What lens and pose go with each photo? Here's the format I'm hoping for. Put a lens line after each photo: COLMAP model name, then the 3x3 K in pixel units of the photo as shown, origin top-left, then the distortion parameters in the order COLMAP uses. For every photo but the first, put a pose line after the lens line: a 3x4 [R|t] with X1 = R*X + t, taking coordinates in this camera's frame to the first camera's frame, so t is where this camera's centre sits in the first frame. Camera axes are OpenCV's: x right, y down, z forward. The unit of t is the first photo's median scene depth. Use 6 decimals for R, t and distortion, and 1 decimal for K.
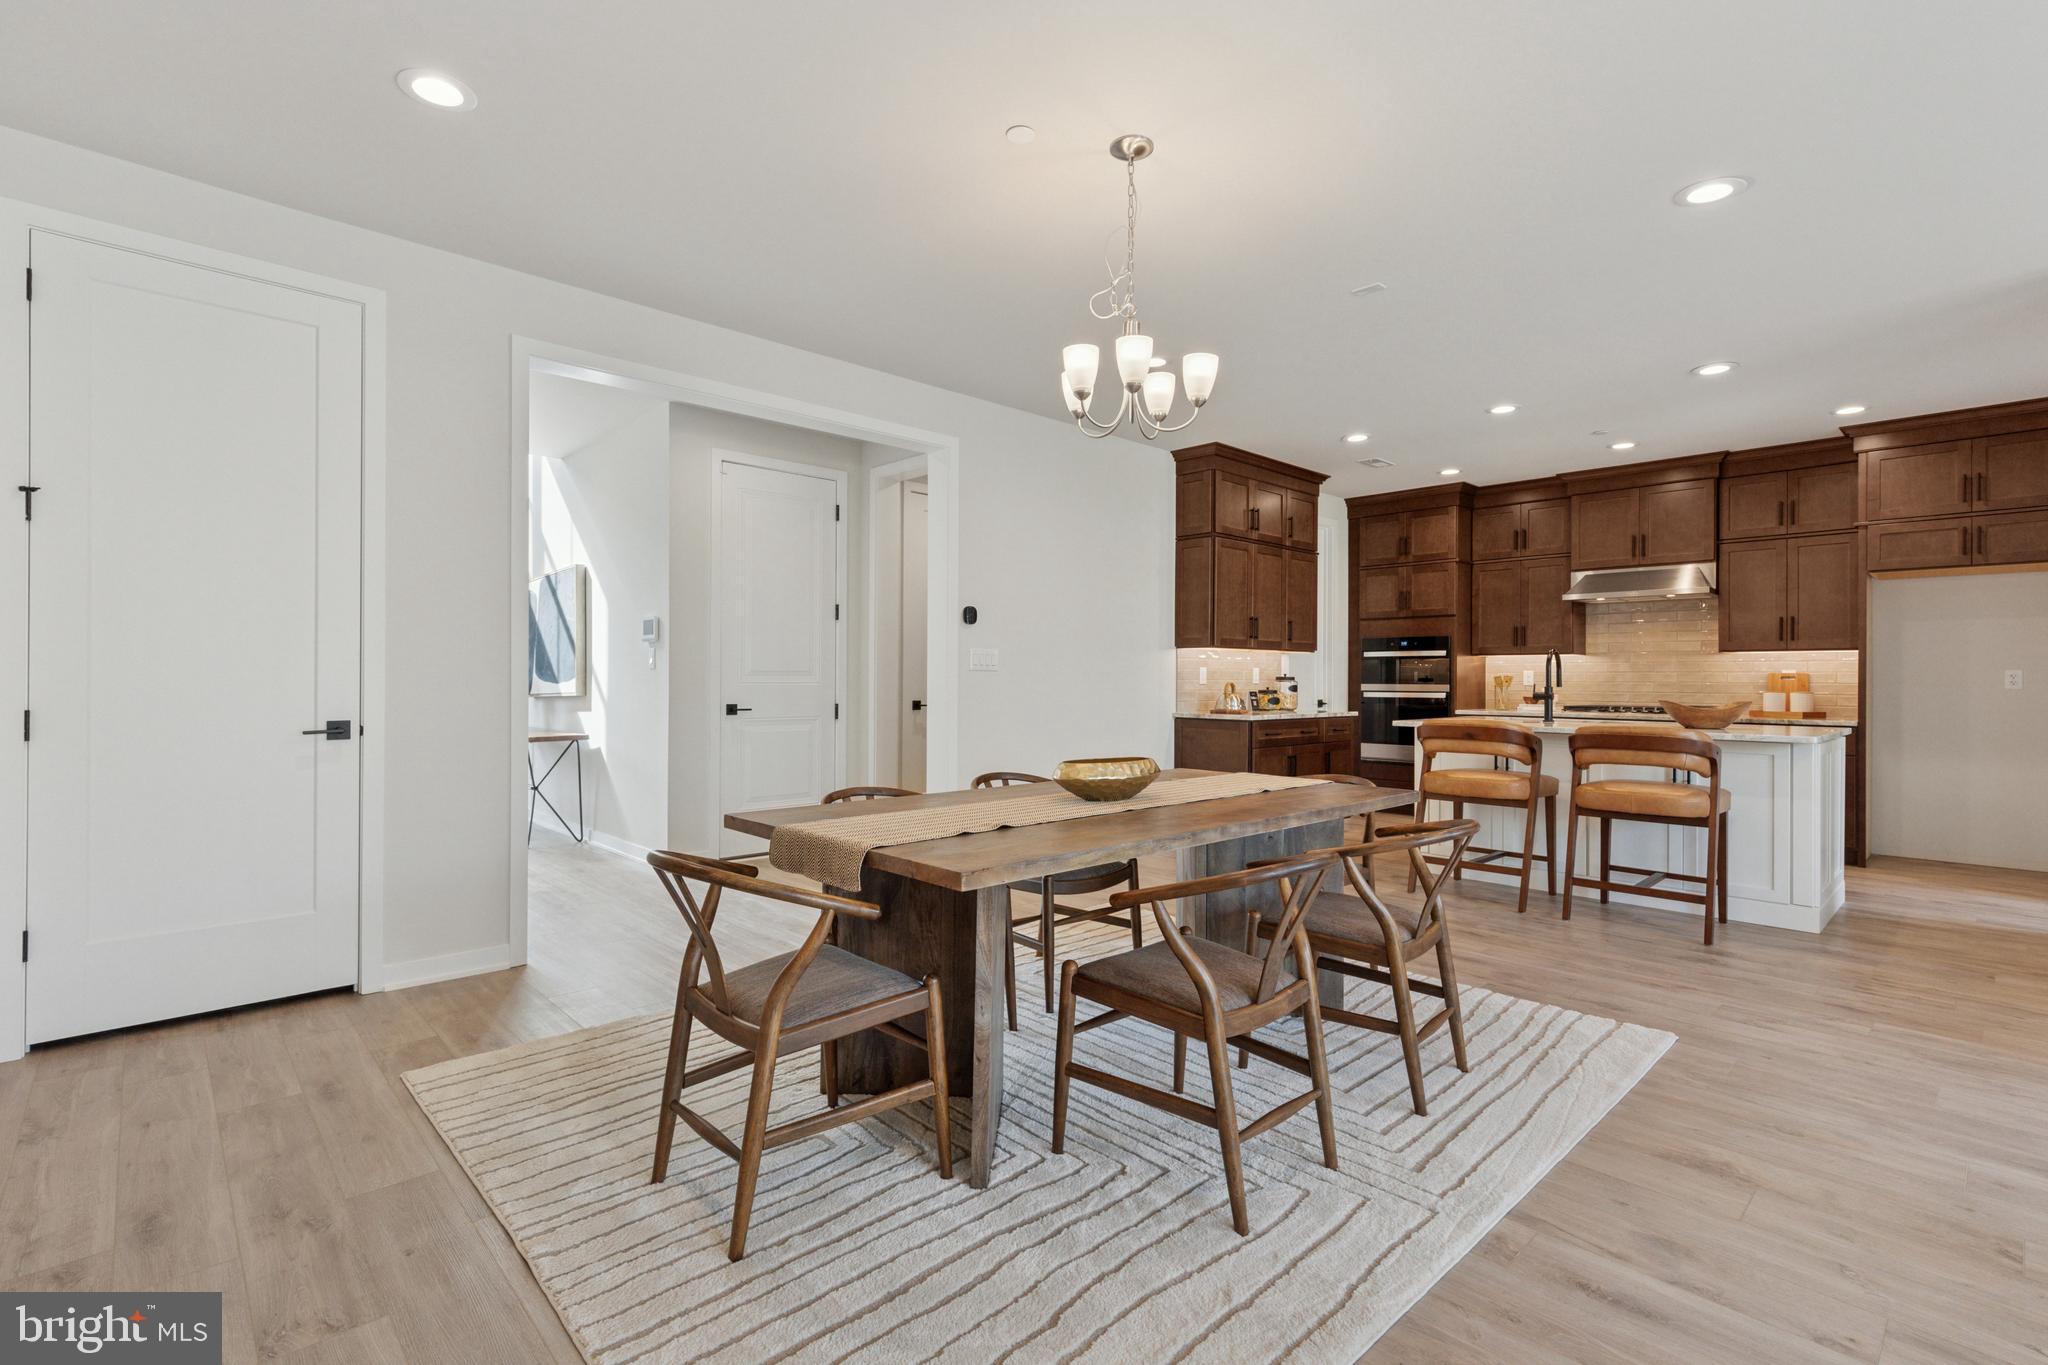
lens RADIAL K [[938.9, 0, 1031.0], [0, 938.9, 676.5], [0, 0, 1]] dist [-0.001122, -0.000043]
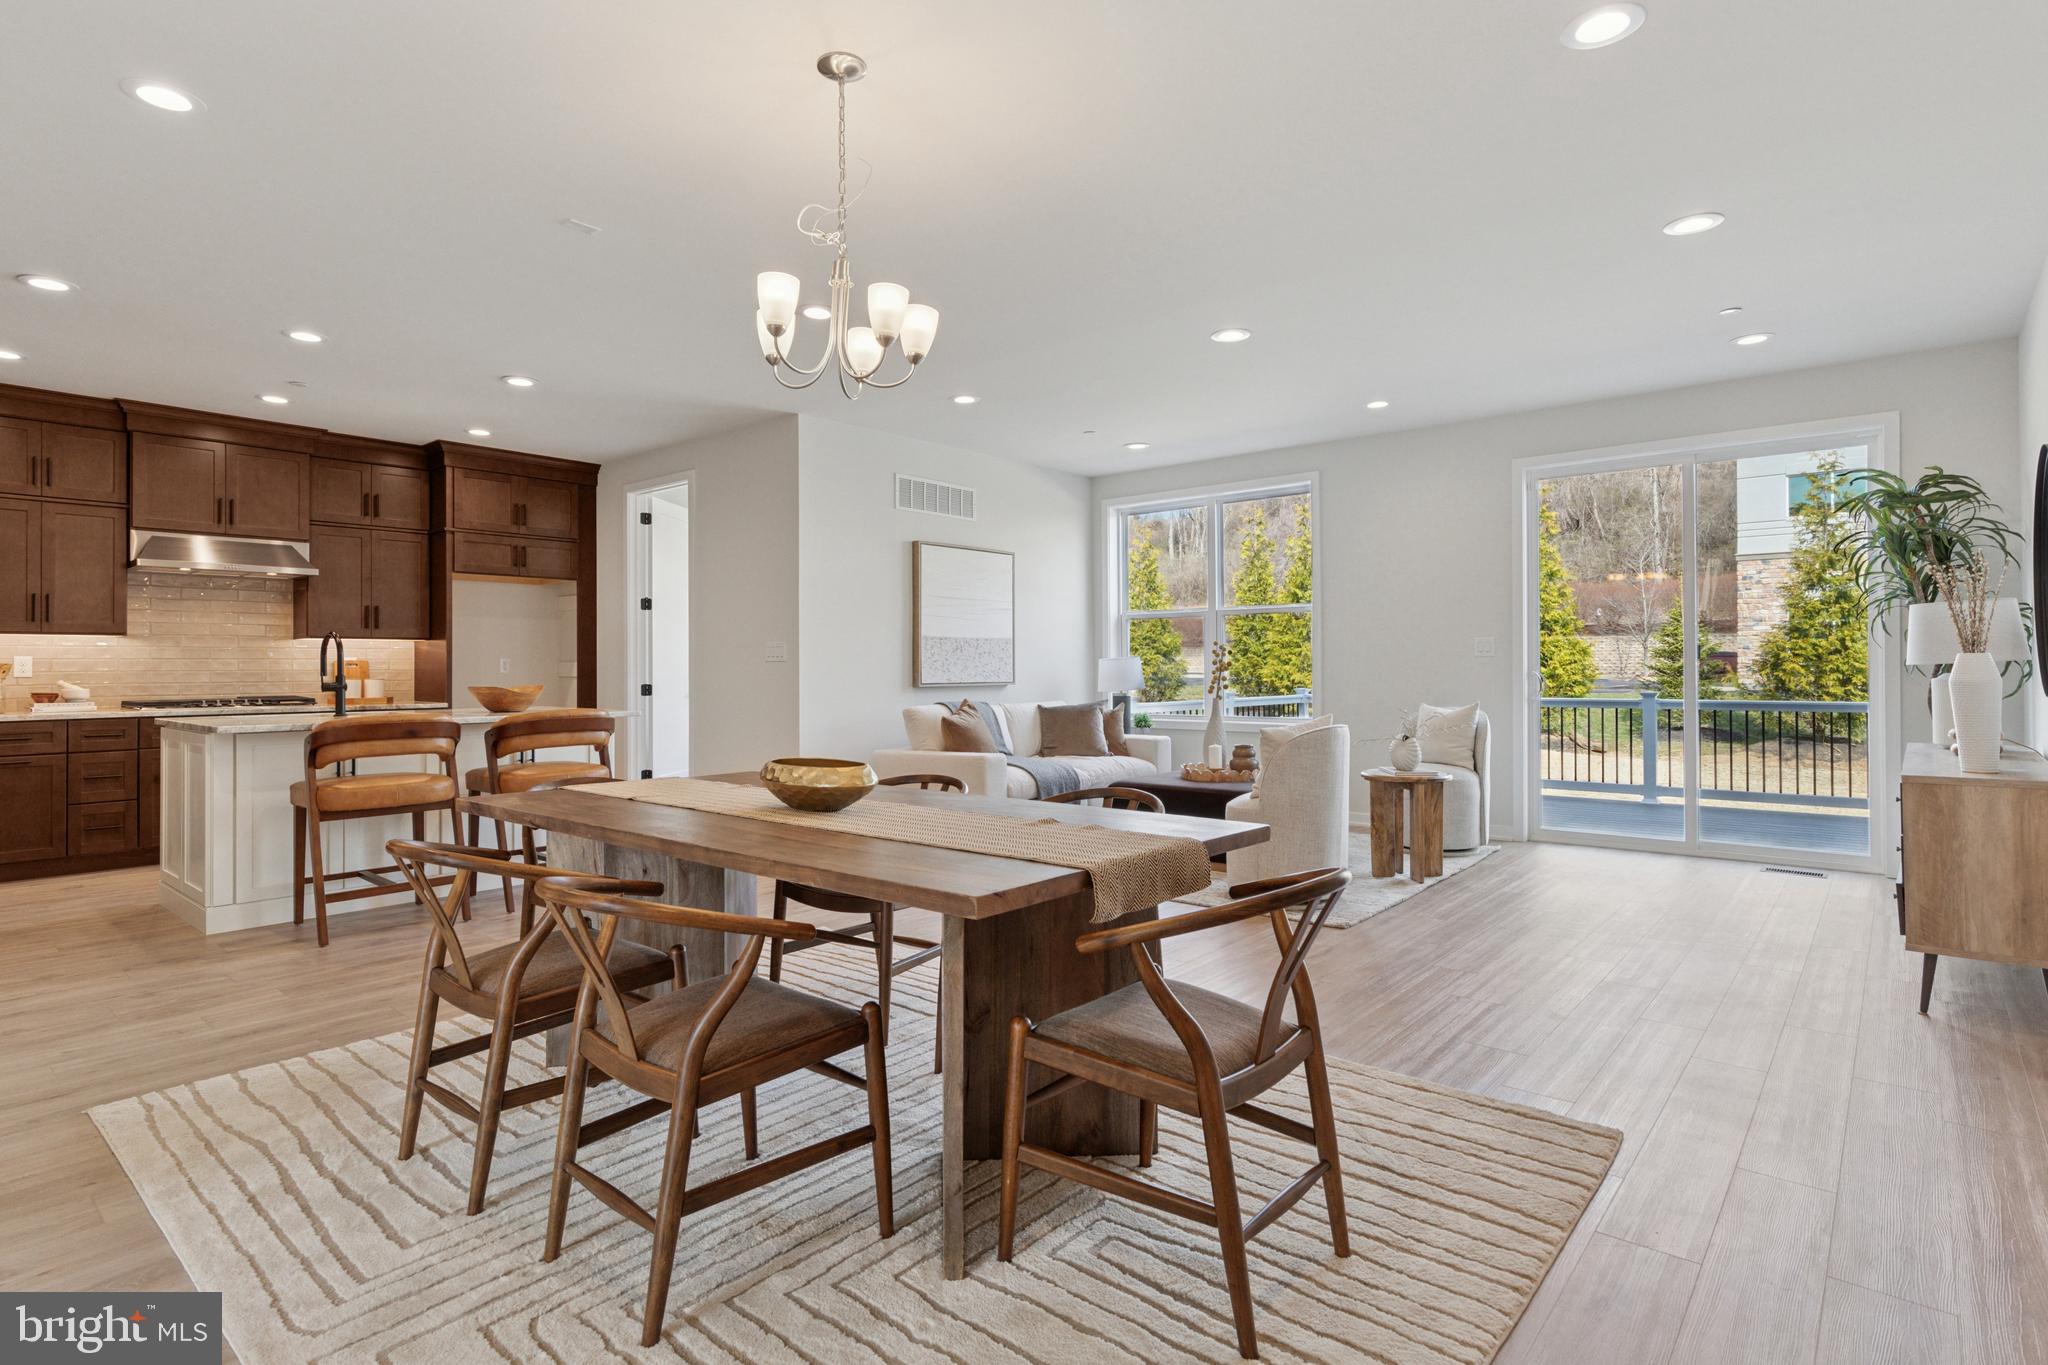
lens RADIAL K [[1027.5, 0, 1004.5], [0, 1027.5, 653.5], [0, 0, 1]] dist [0.005131, 0.000487]
pose [[-0.097381, 0.008077, 0.995214, -0.343225], [0.002163, 0.999966, -0.007904, -0.000552], [-0.995245, 0.001382, -0.097396, 0.369509]]
